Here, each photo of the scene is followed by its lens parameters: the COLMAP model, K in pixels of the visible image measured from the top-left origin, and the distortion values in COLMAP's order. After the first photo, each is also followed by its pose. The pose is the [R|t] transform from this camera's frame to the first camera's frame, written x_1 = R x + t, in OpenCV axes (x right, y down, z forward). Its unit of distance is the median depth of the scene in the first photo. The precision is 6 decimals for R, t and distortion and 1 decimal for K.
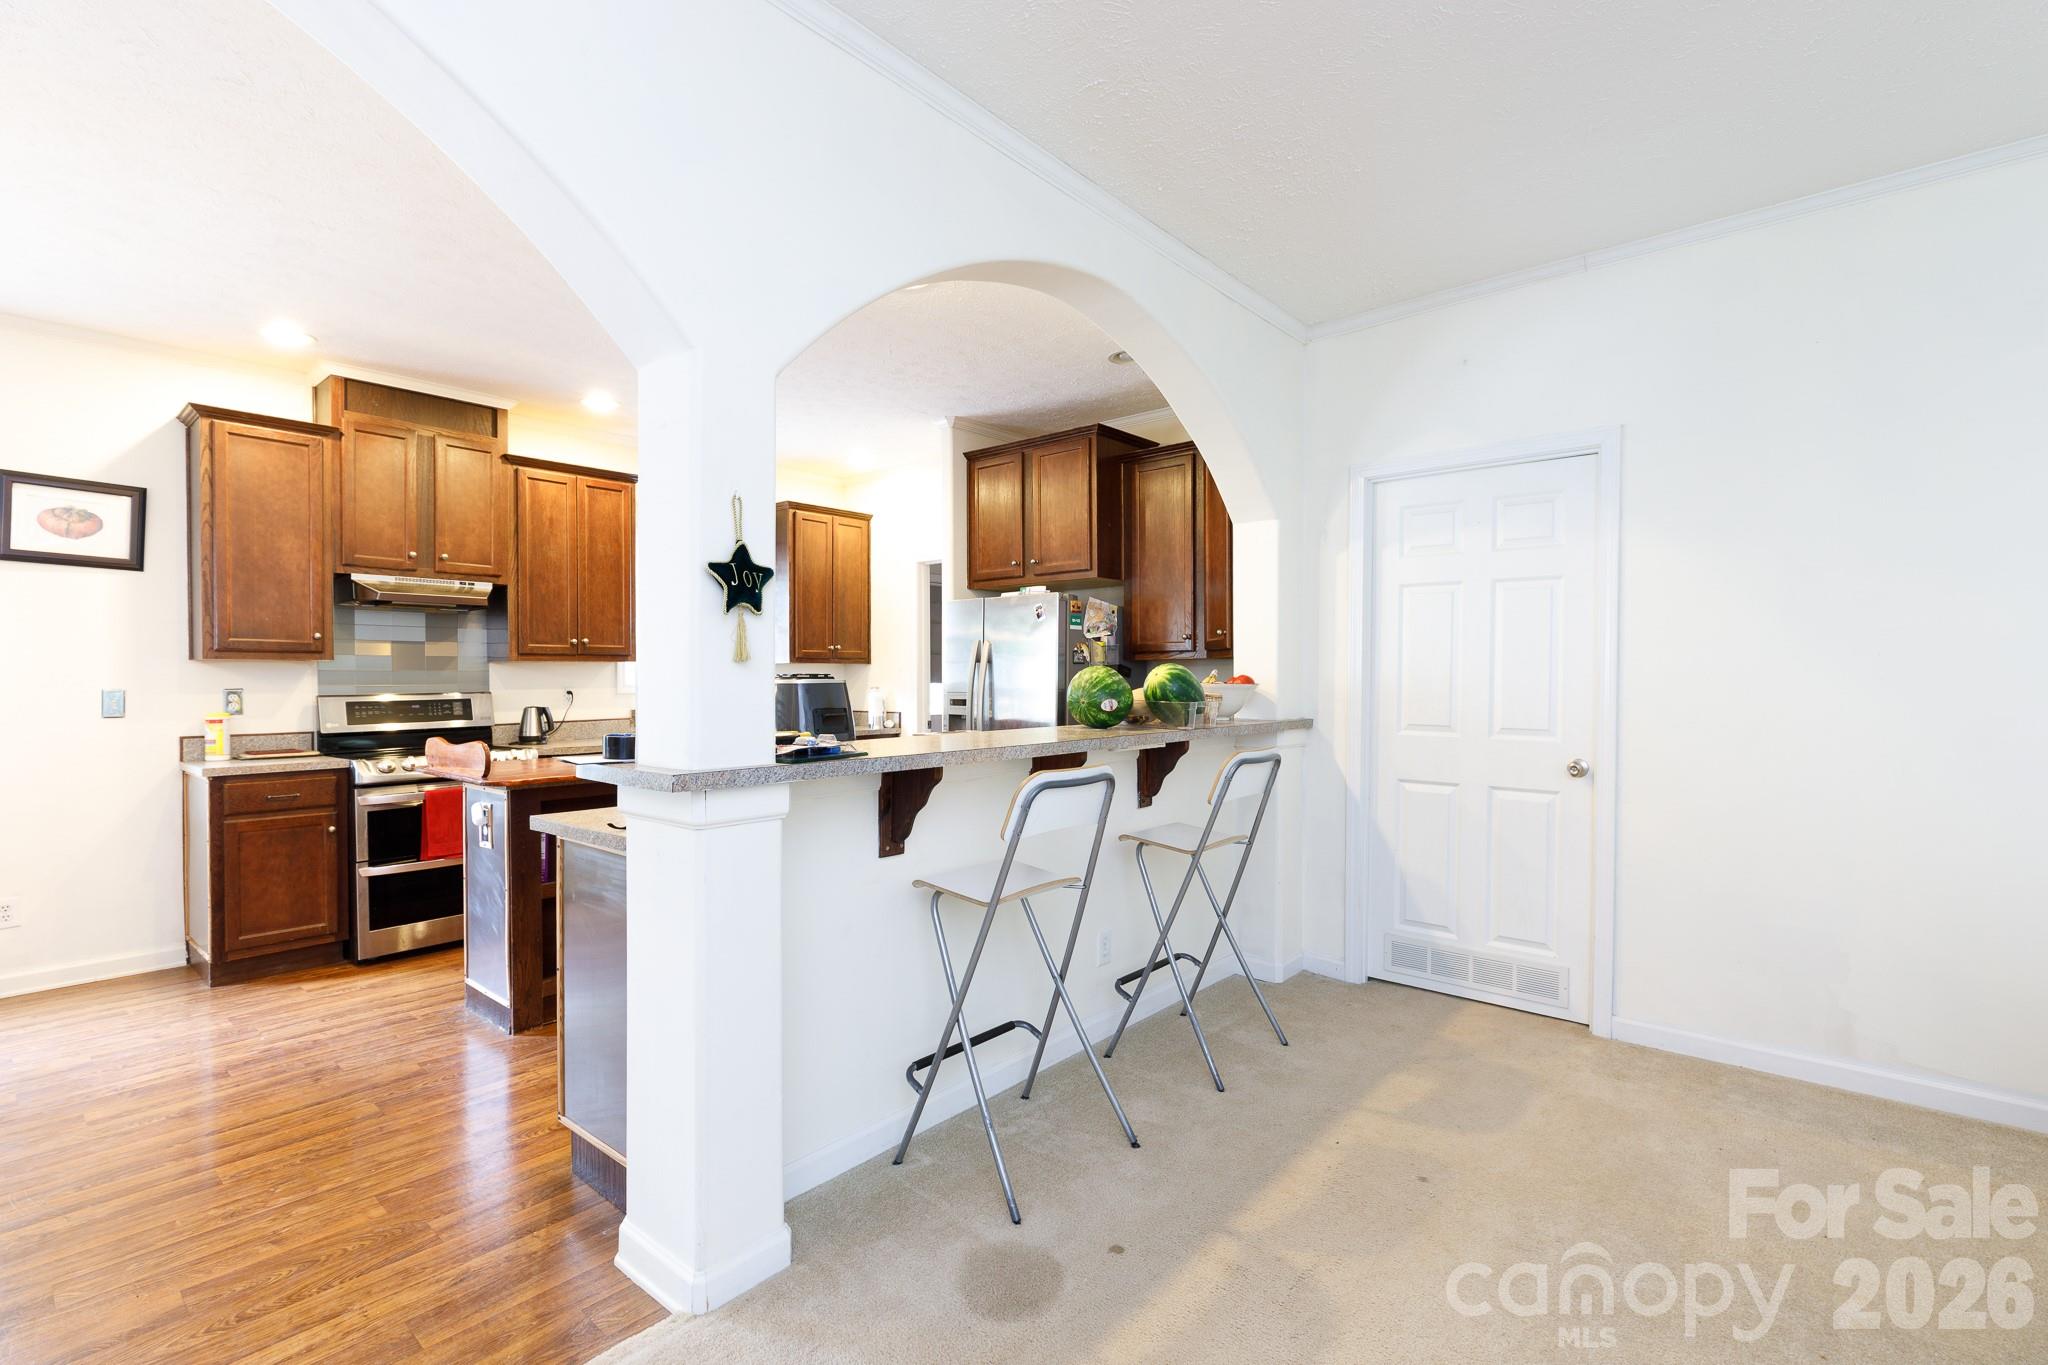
lens RADIAL K [[921.0, 0, 1010.5], [0, 921.0, 685.4], [0, 0, 1]] dist [0.002184, 0.000859]
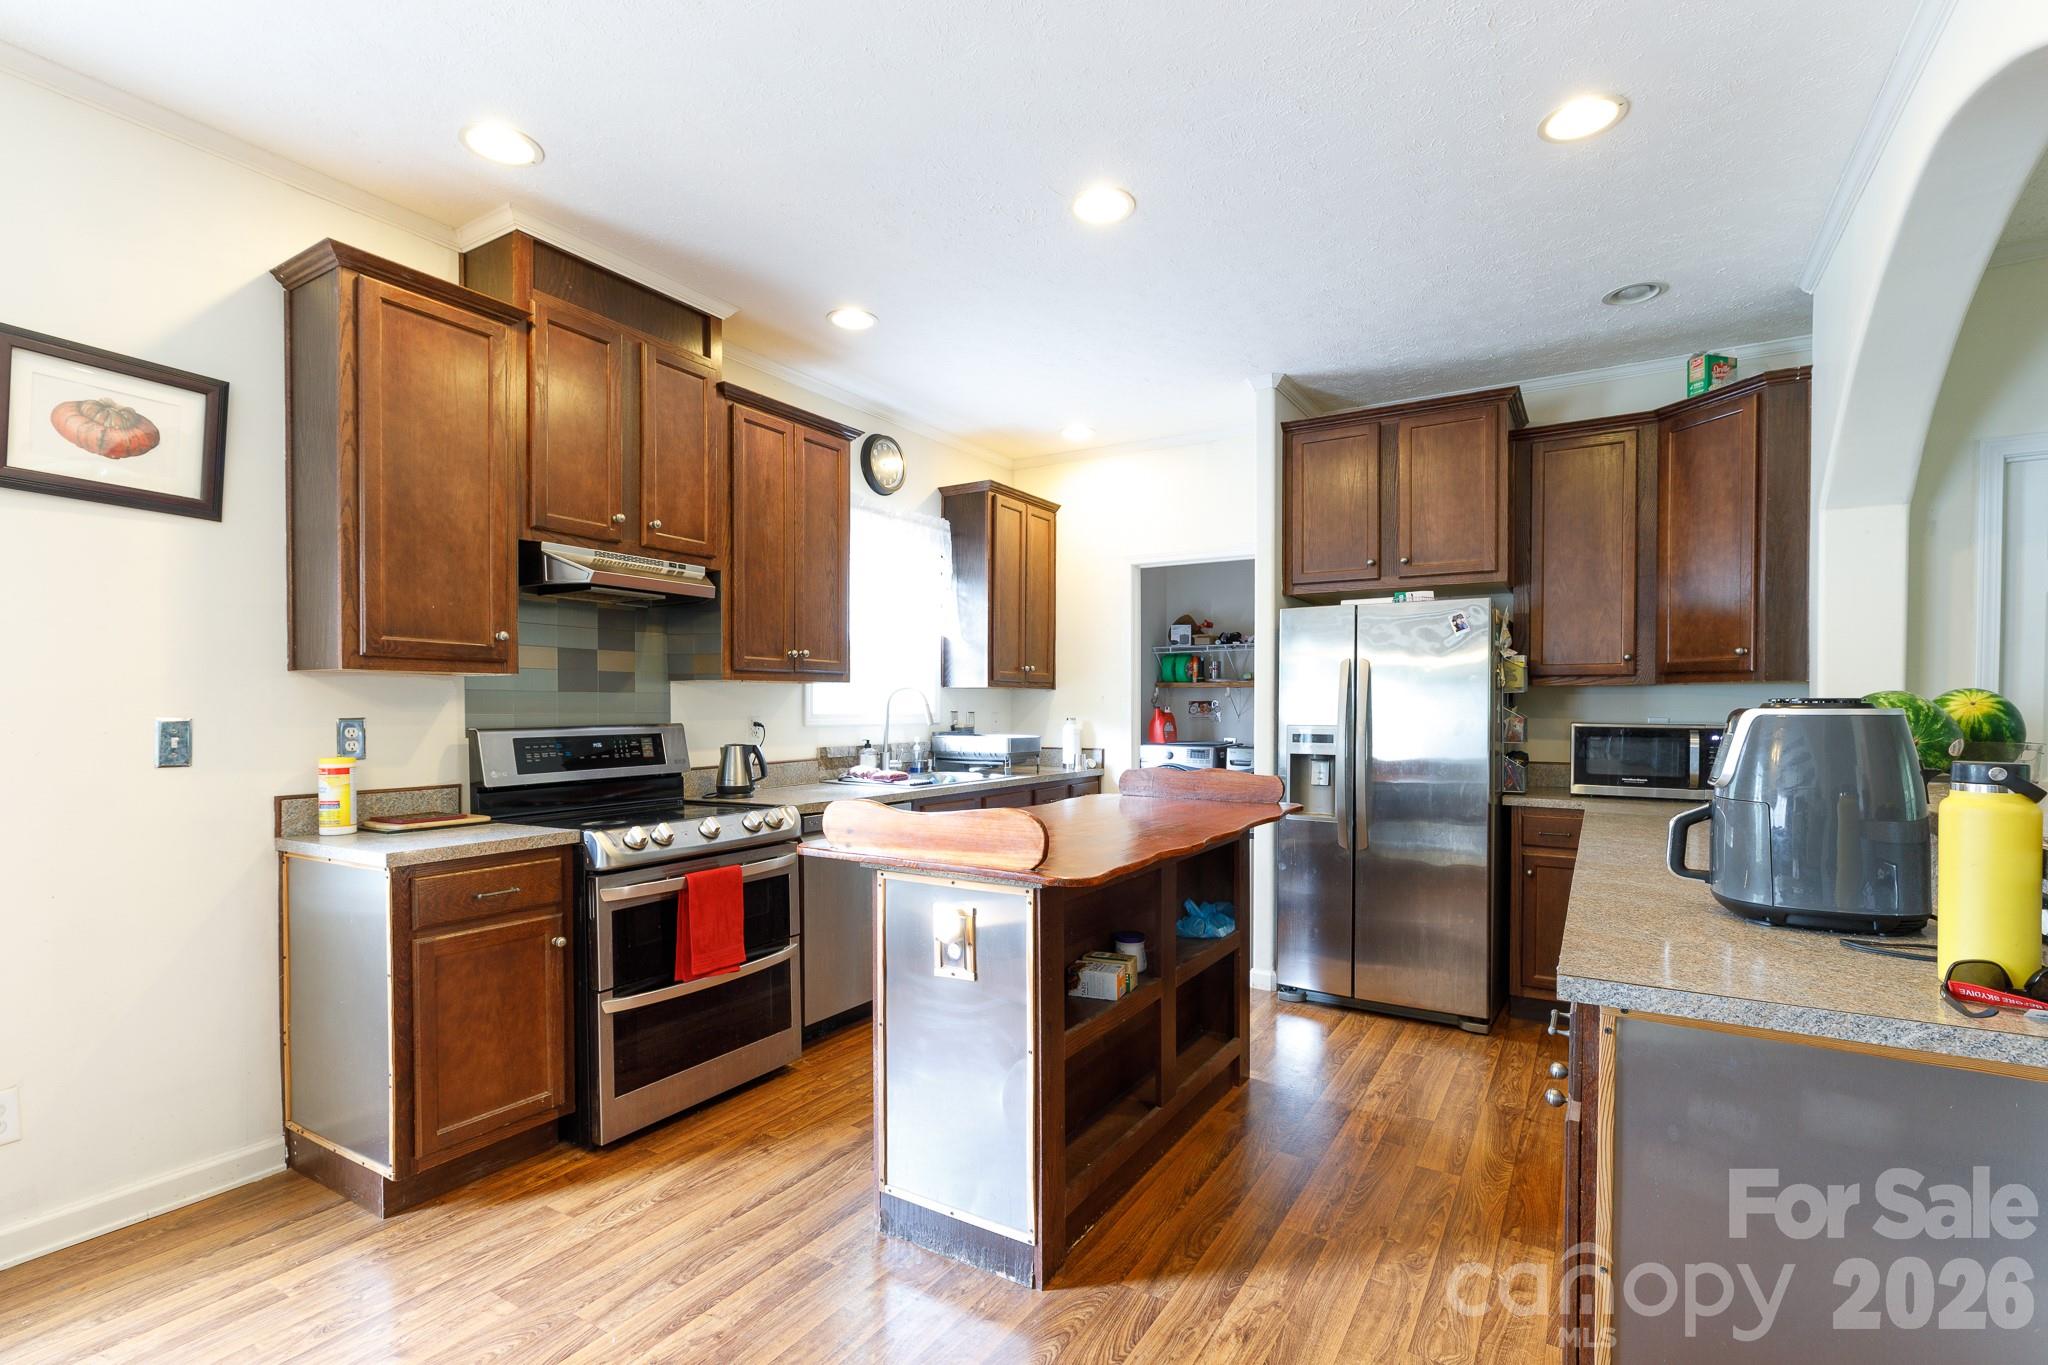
lens RADIAL K [[921.0, 0, 976.8], [0, 921.0, 717.2], [0, 0, 1]] dist [0.002184, 0.000859]
pose [[0.986649, 0.003615, 0.162821, -0.535921], [-0.003907, 0.999991, 0.001475, 0.000536], [-0.162814, -0.002092, 0.986655, 0.319436]]
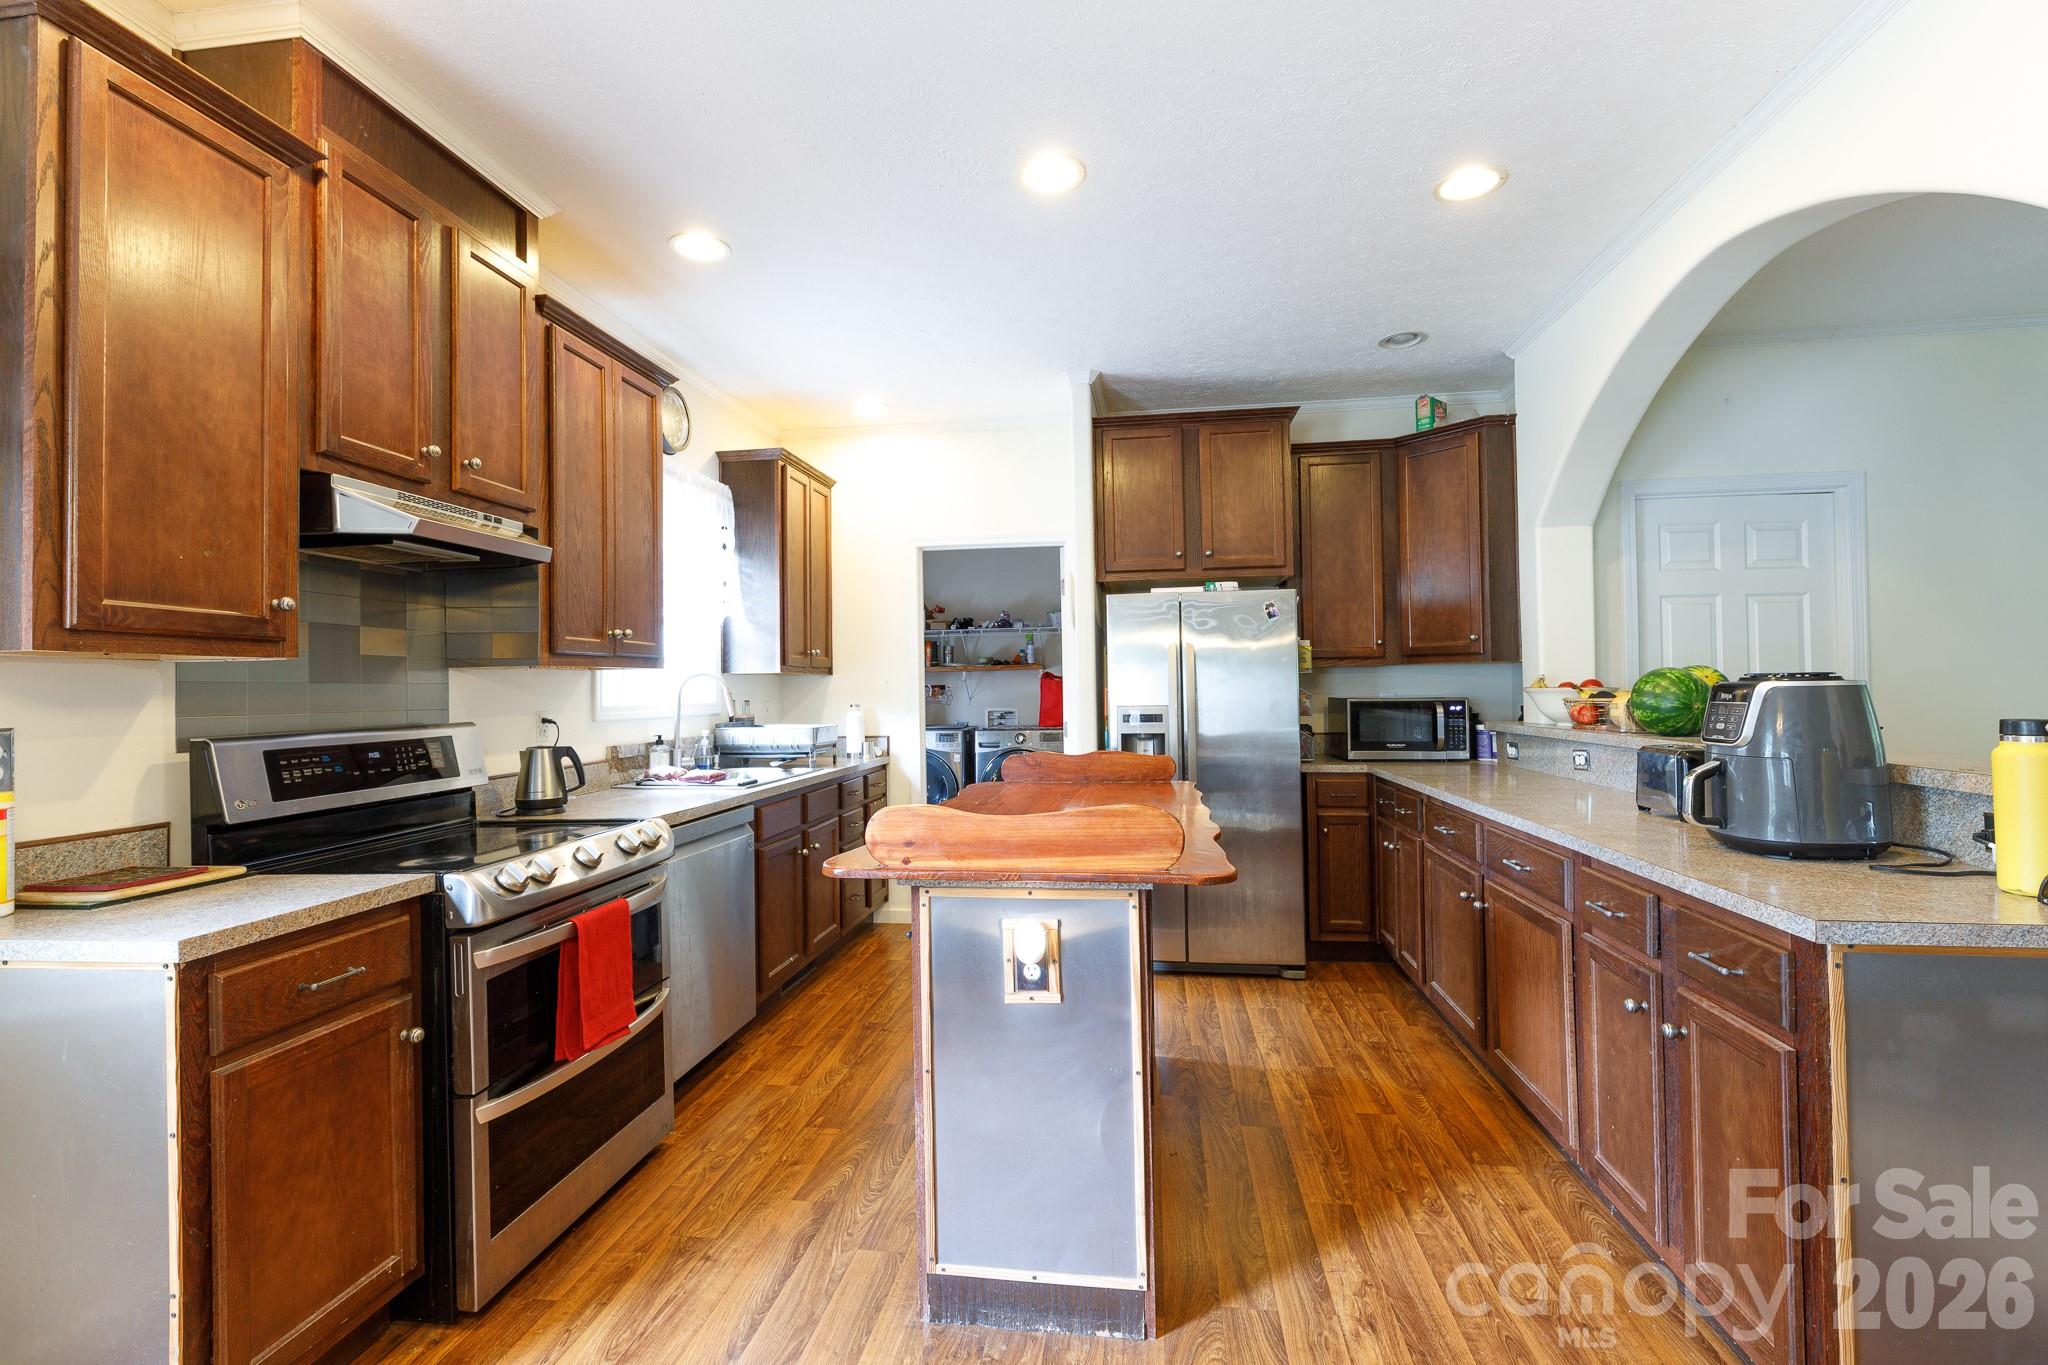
lens RADIAL K [[921.0, 0, 991.0], [0, 921.0, 670.9], [0, 0, 1]] dist [0.002184, 0.000859]
pose [[0.839161, 0.001415, 0.543881, -0.714773], [0.017750, 0.999393, -0.029988, -0.001886], [-0.543594, 0.034819, 0.838626, 0.448330]]
